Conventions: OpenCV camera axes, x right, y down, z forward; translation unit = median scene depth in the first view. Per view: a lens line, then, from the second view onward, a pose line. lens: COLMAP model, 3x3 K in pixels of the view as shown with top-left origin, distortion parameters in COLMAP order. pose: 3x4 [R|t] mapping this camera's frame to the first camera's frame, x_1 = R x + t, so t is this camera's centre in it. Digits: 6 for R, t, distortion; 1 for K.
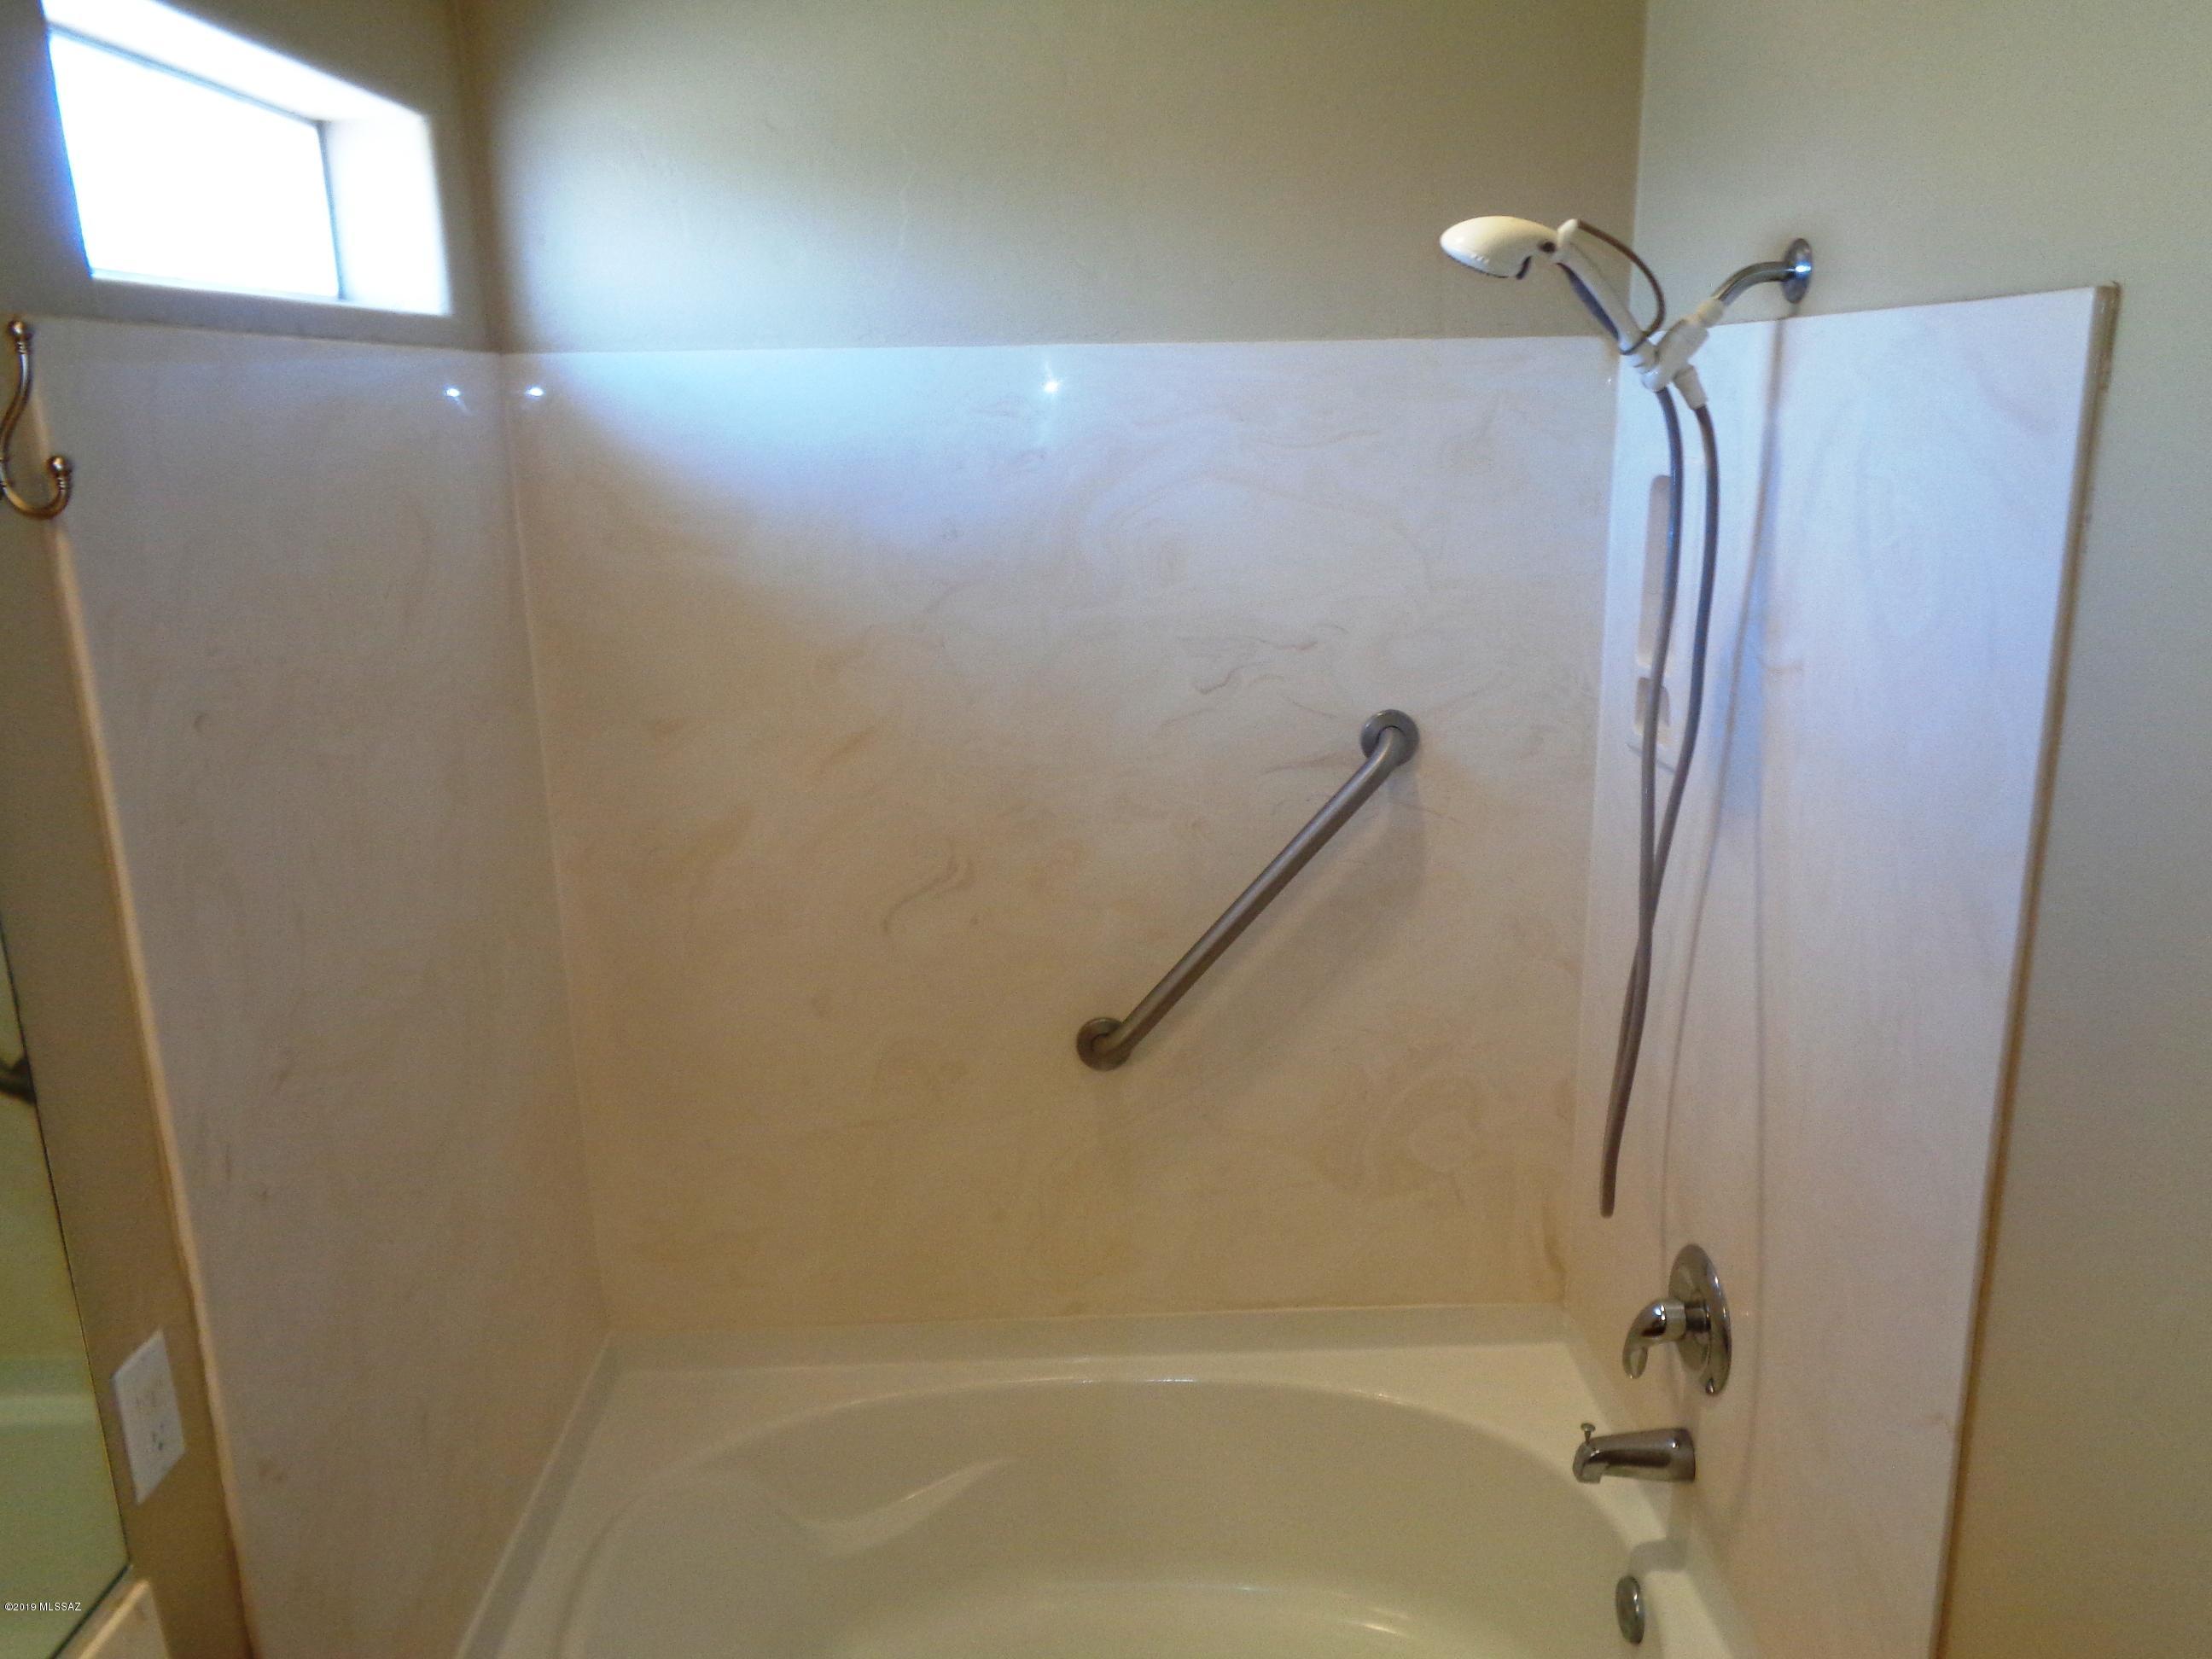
lens RADIAL K [[1666.4, 0, 1111.2], [0, 1666.4, 830.9], [0, 0, 1]] dist [0.007812, 0.002986]
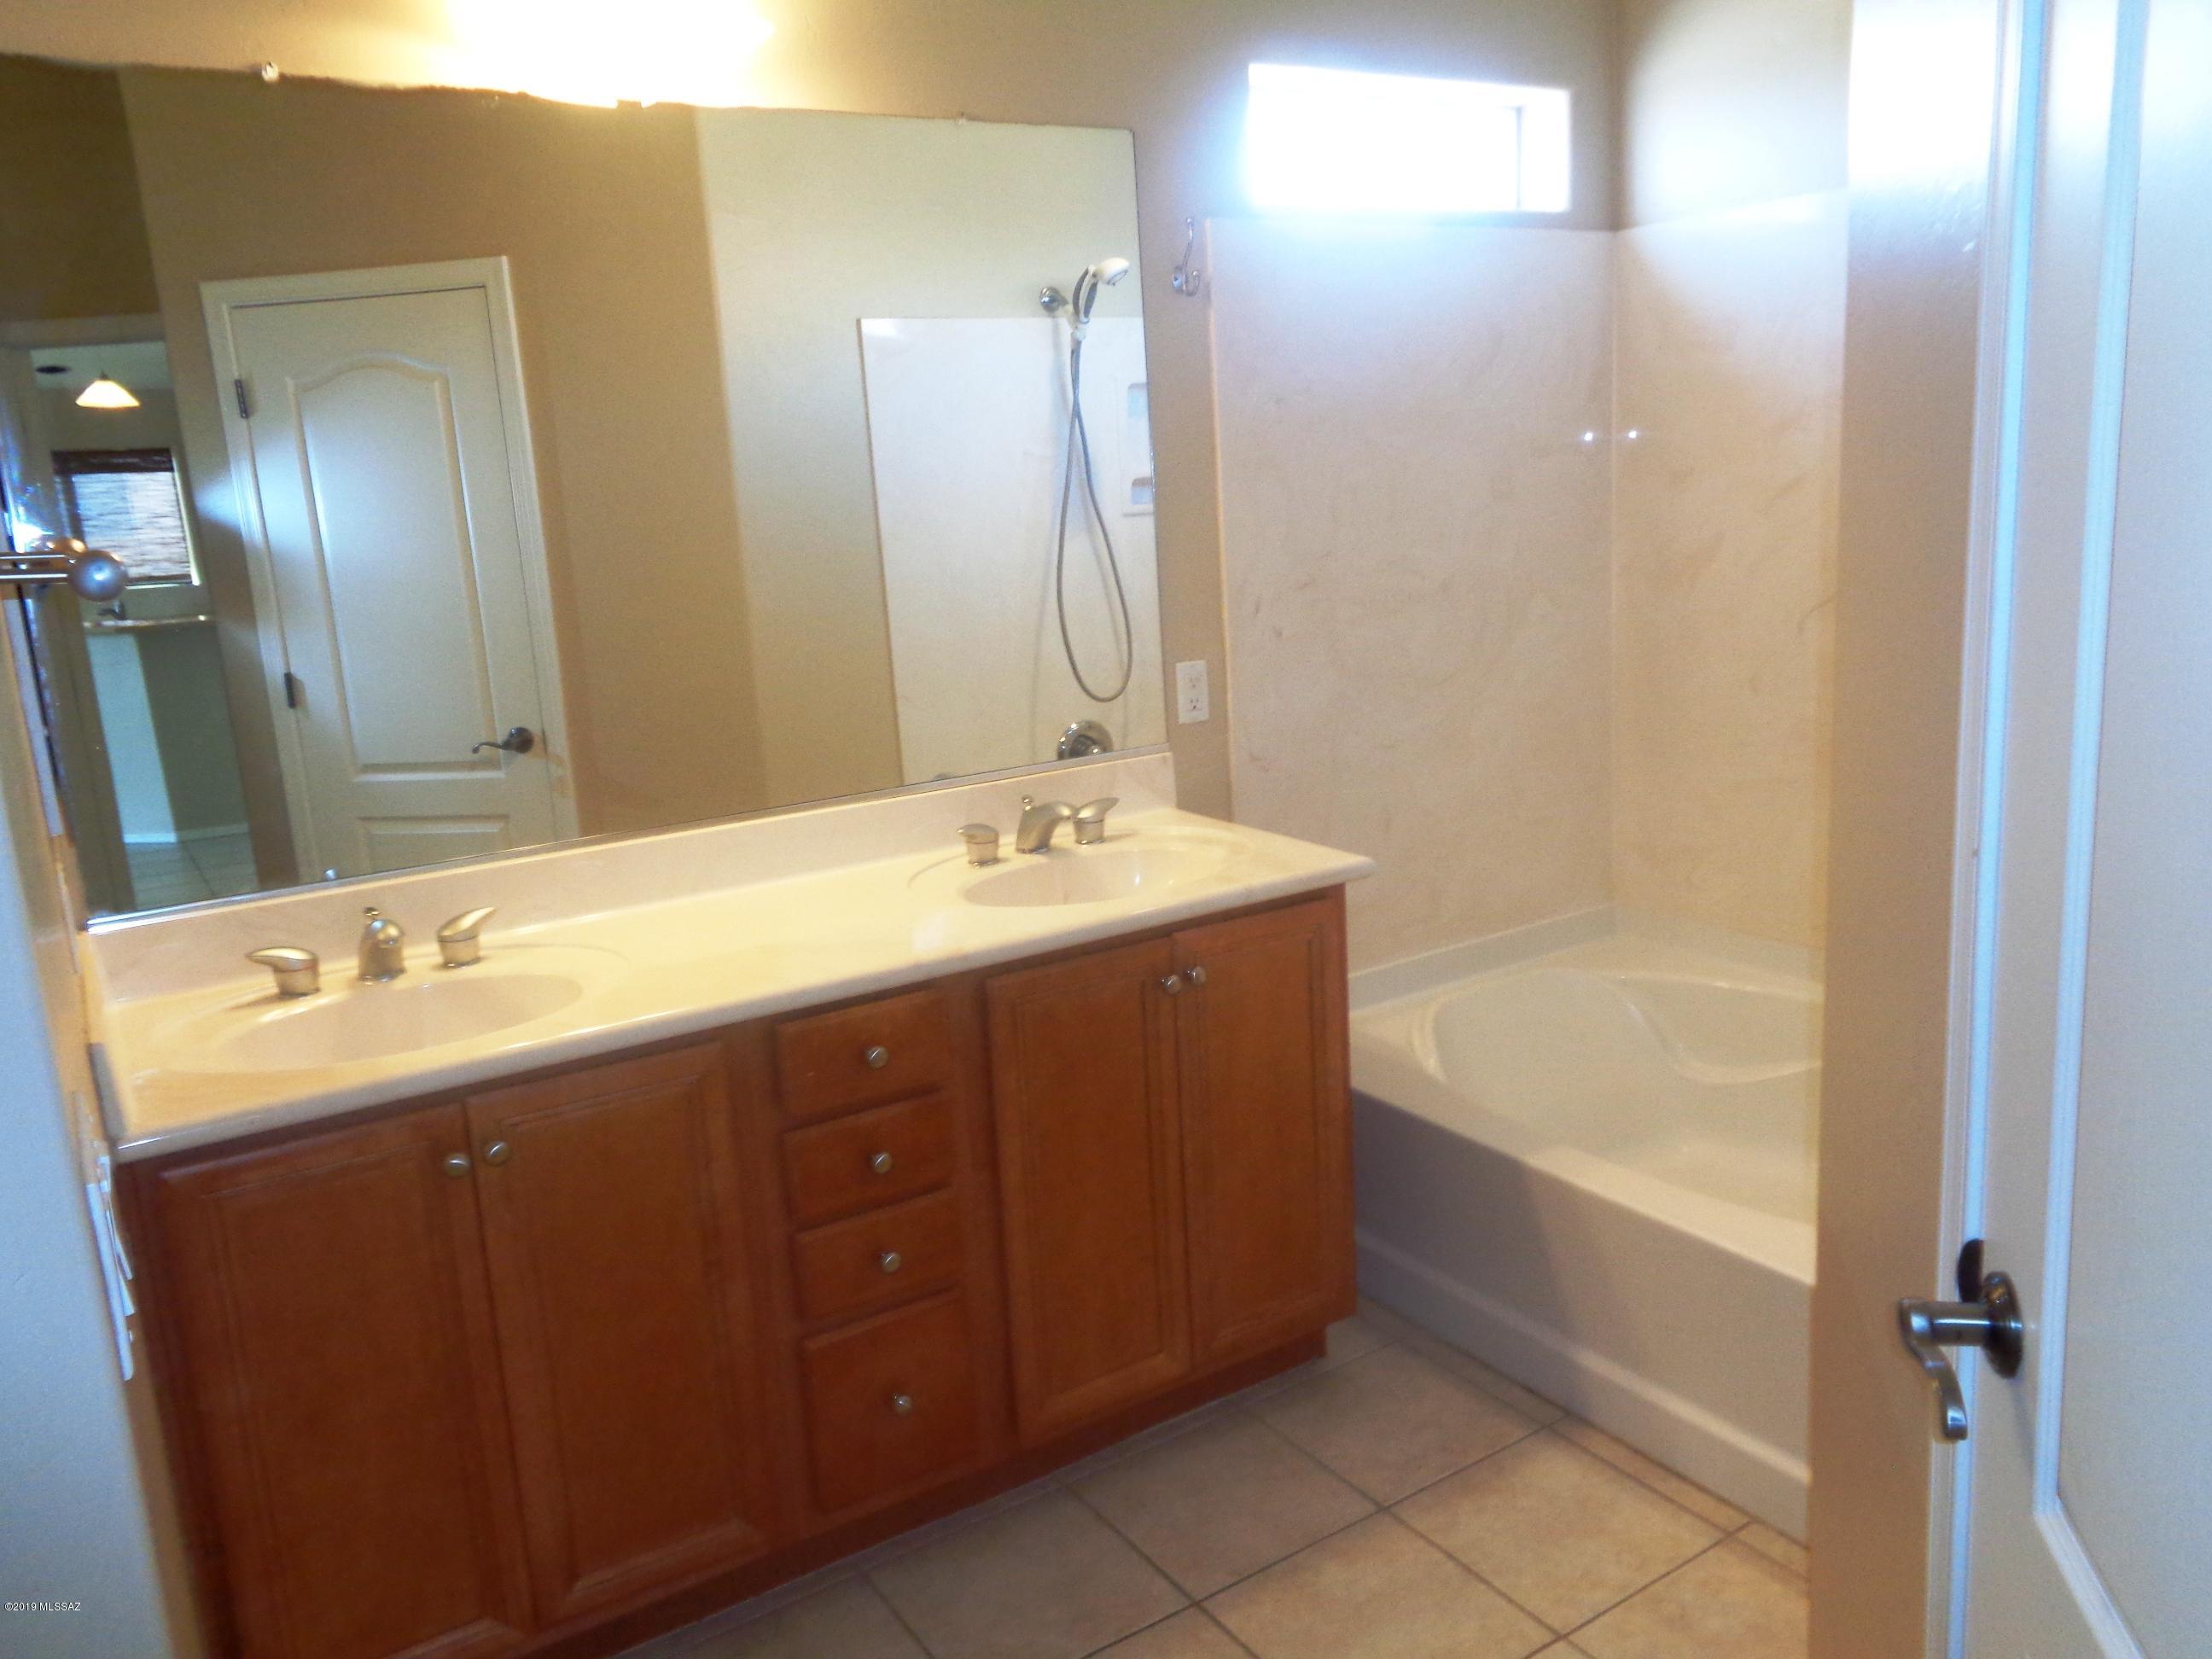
lens RADIAL K [[1666.4, 0, 1111.2], [0, 1666.4, 830.9], [0, 0, 1]] dist [0.007812, 0.002986]
pose [[0.511773, 0.156896, -0.844673, 0.893115], [-0.165664, 0.982753, 0.082171, 0.240755], [0.842997, 0.097879, 0.528939, -0.201089]]
